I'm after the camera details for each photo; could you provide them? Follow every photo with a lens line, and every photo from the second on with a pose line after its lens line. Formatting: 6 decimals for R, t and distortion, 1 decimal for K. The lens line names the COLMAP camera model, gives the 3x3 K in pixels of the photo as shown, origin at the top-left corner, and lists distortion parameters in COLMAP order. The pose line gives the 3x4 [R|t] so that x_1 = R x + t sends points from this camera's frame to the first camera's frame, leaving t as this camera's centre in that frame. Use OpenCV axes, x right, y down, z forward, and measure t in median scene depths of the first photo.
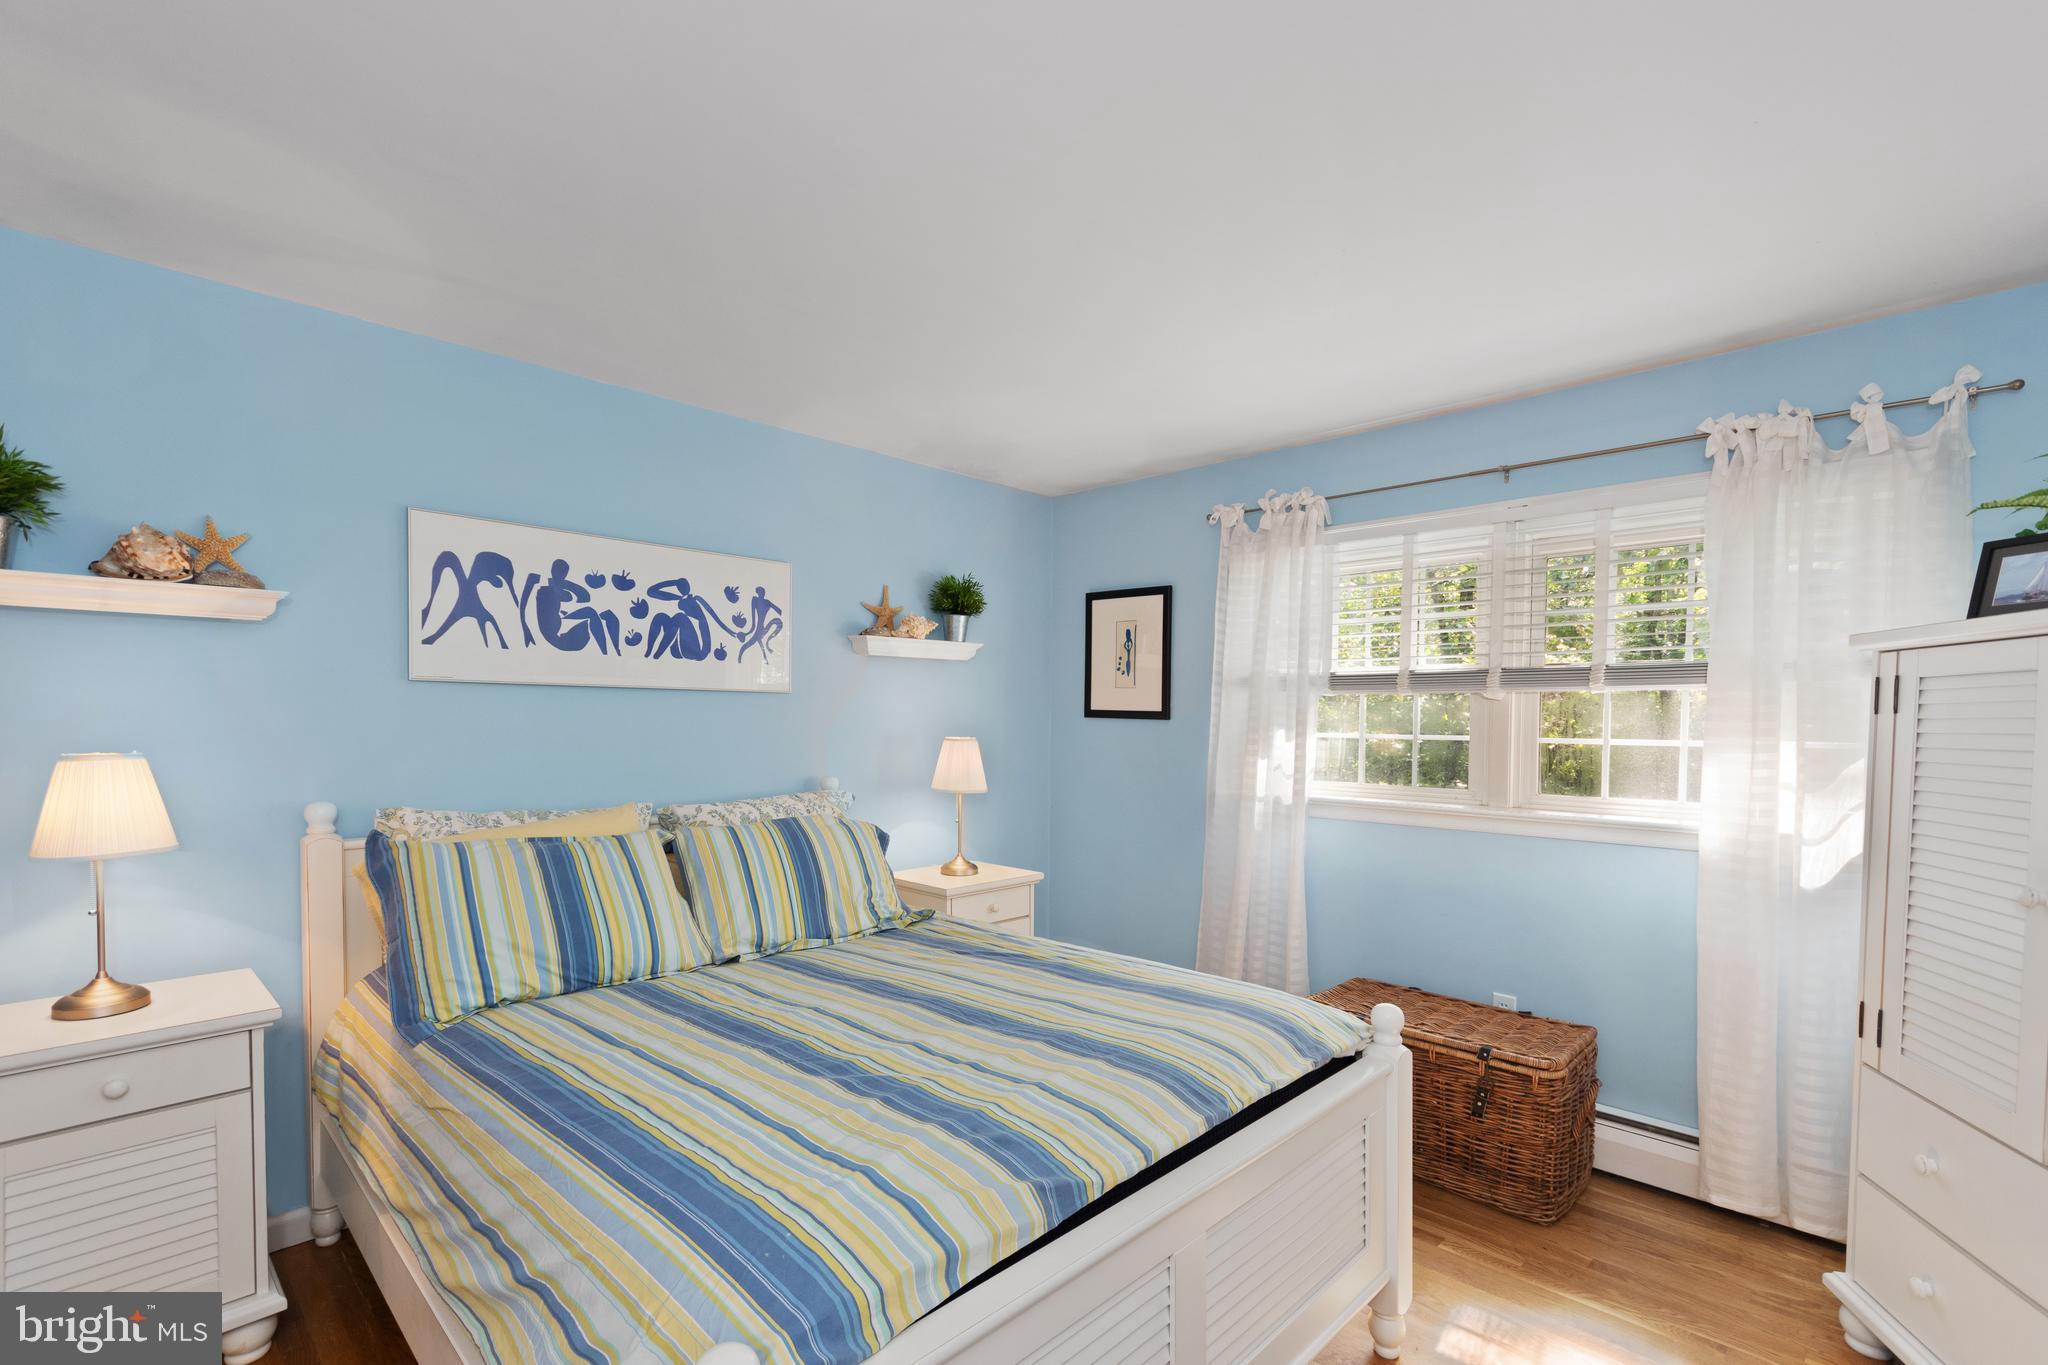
lens RADIAL K [[951.6, 0, 1027.7], [0, 951.6, 692.9], [0, 0, 1]] dist [-0.002435, -0.000190]
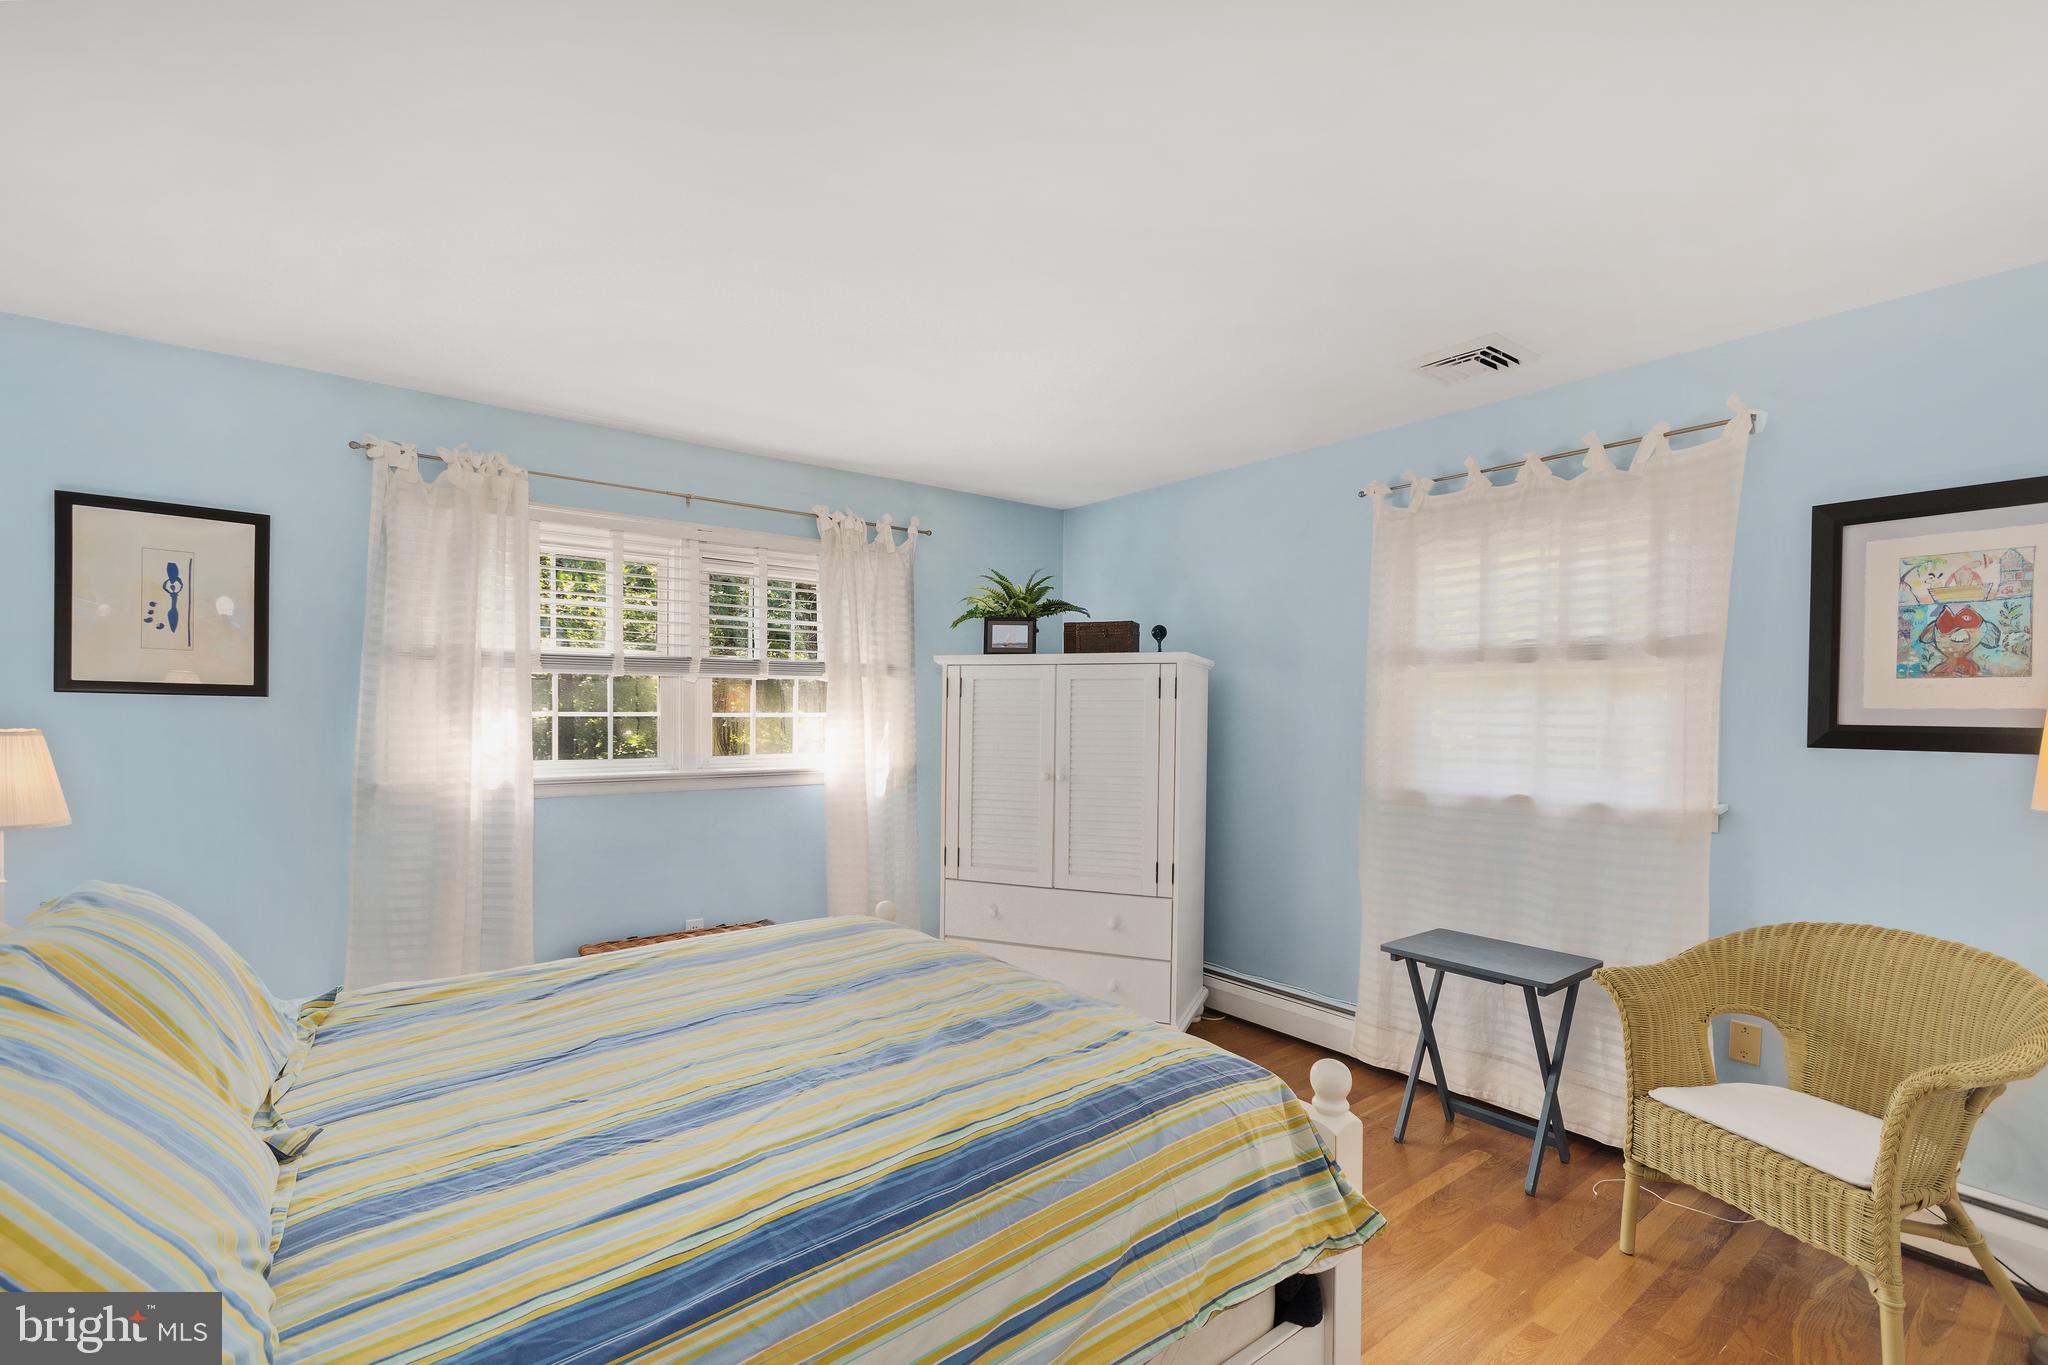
lens RADIAL K [[904.9, 0, 1026.9], [0, 904.9, 694.8], [0, 0, 1]] dist [0.000715, 0.000407]
pose [[0.105621, 0.005540, 0.994391, -0.567364], [-0.033038, 0.999452, -0.002059, 0.009982], [-0.993858, -0.032636, 0.105746, 0.389574]]
